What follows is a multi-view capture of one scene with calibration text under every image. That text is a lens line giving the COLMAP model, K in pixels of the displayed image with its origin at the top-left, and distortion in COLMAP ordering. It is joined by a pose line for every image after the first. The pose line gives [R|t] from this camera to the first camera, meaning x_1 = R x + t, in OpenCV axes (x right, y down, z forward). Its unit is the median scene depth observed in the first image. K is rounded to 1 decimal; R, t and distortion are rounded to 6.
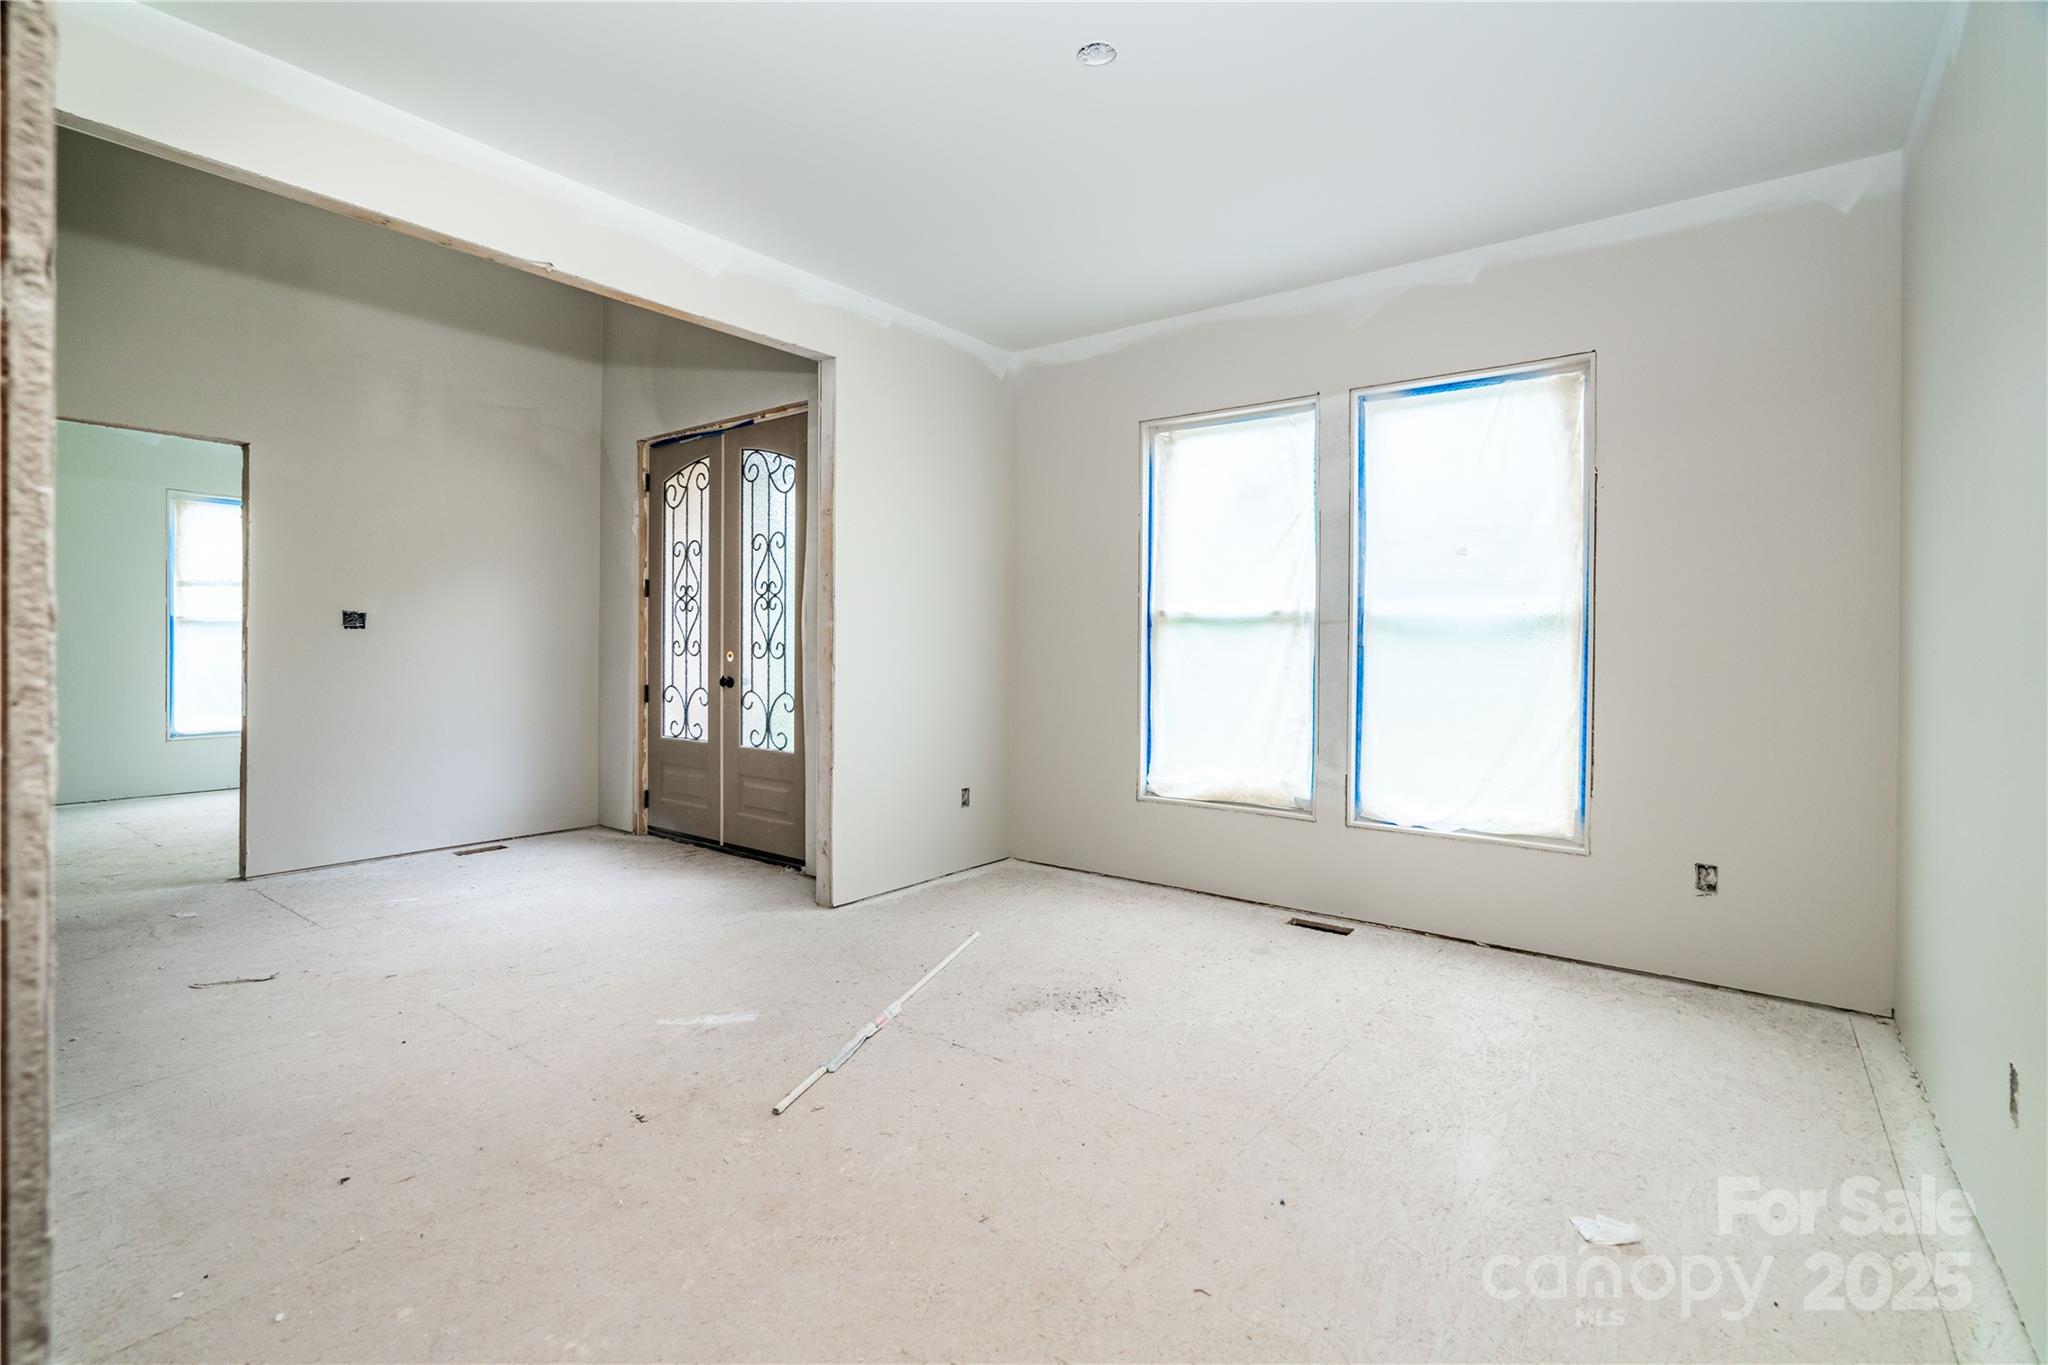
lens RADIAL K [[943.9, 0, 1025.5], [0, 943.9, 649.1], [0, 0, 1]] dist [-0.005776, -0.000039]
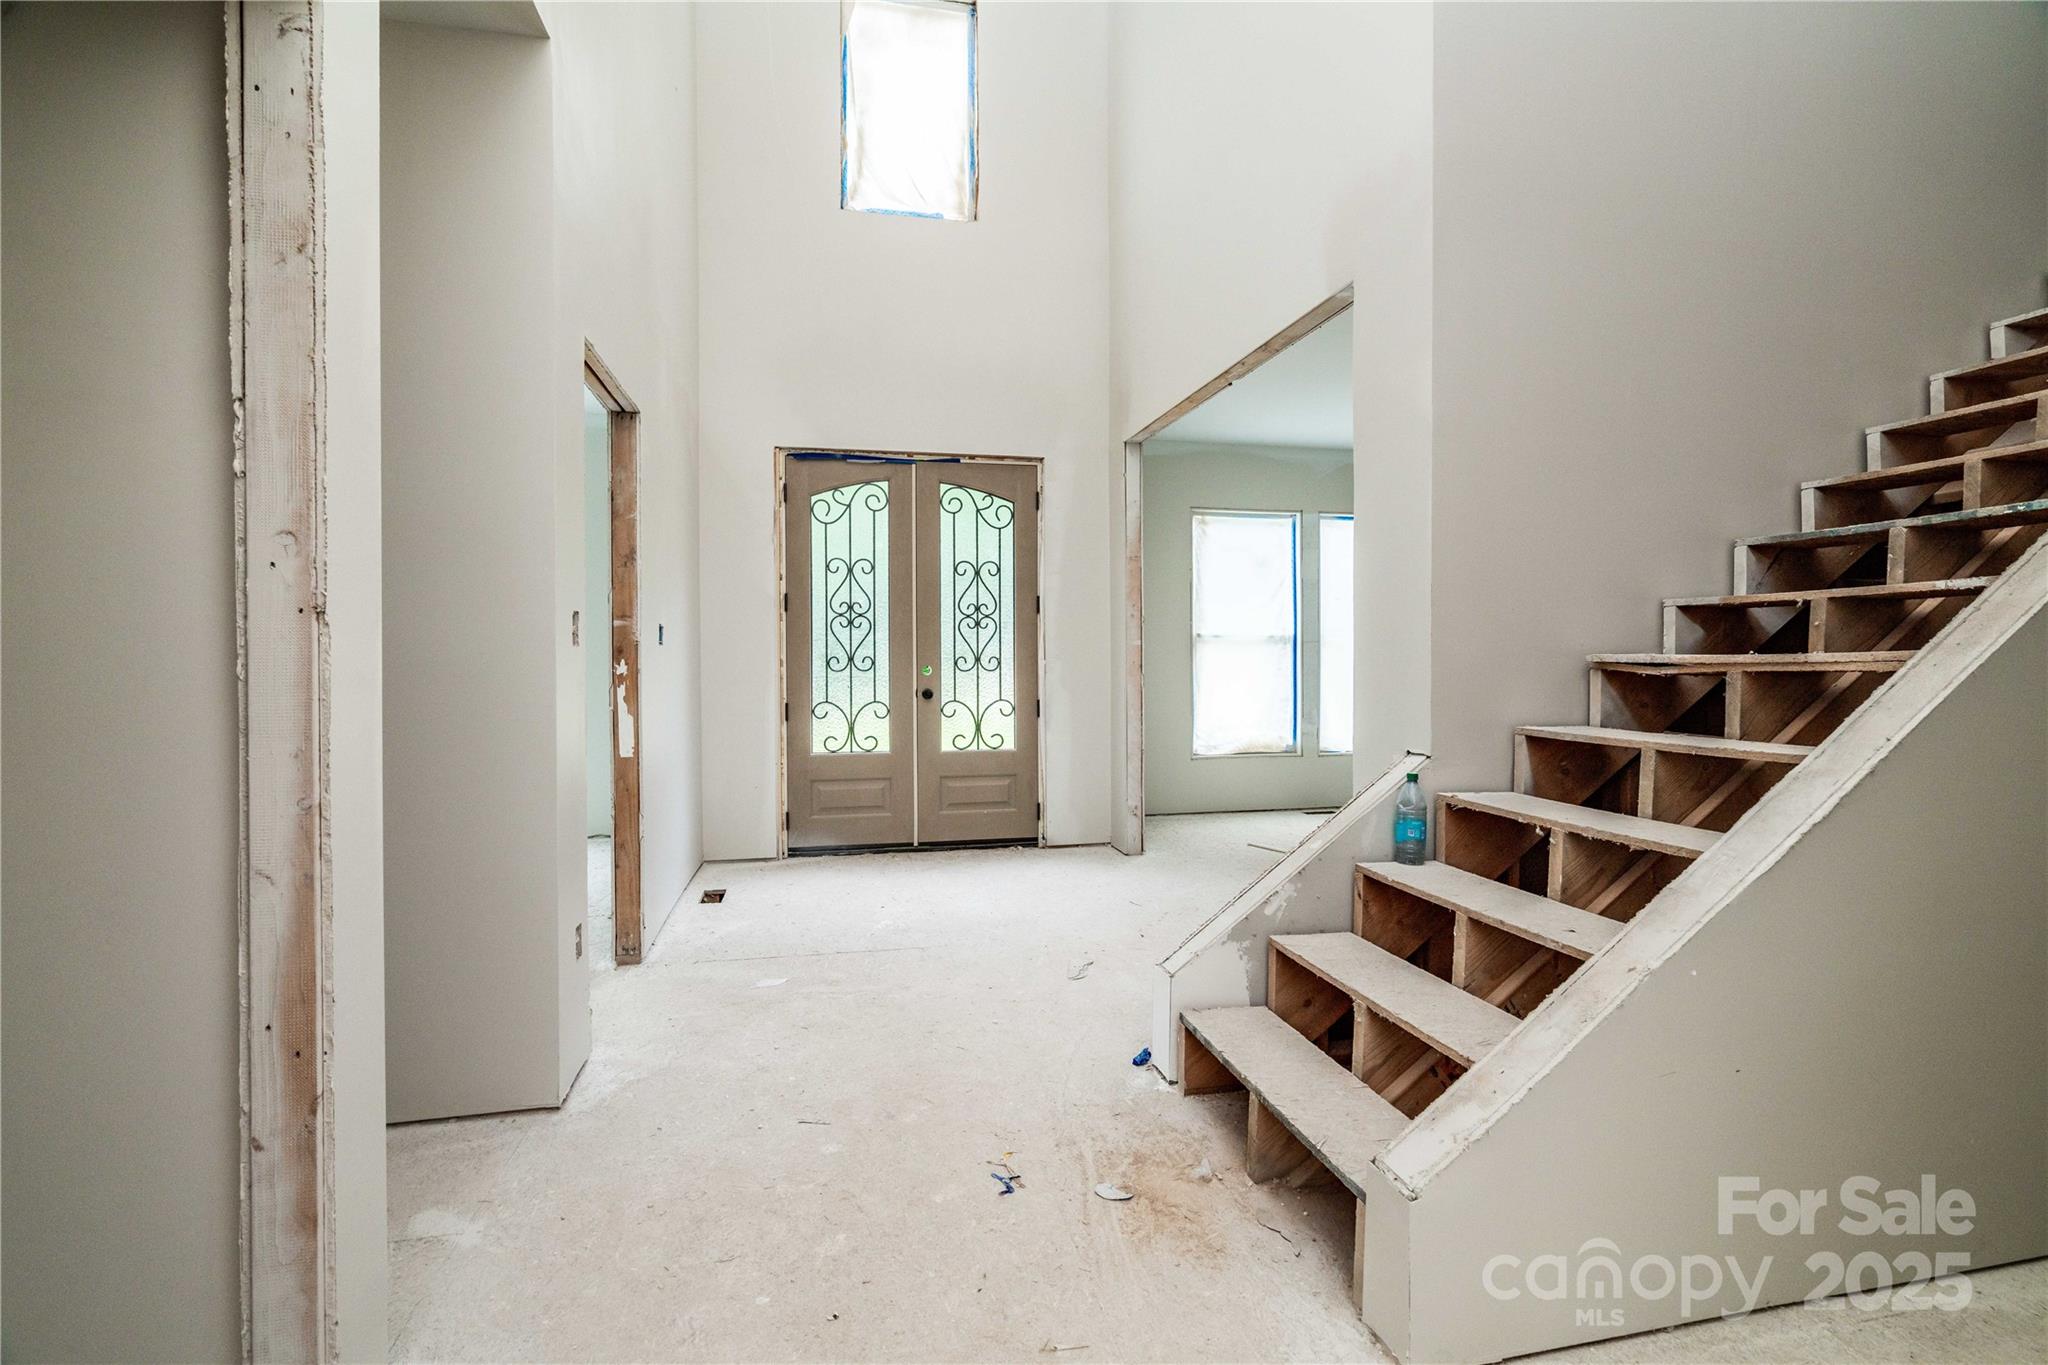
lens RADIAL K [[943.9, 0, 1030.6], [0, 943.9, 662.5], [0, 0, 1]] dist [-0.005776, -0.000039]
pose [[0.647590, -0.012882, 0.761880, -1.097605], [0.014008, 0.999889, 0.005000, -0.004972], [-0.761860, 0.007435, 0.647699, 0.208201]]
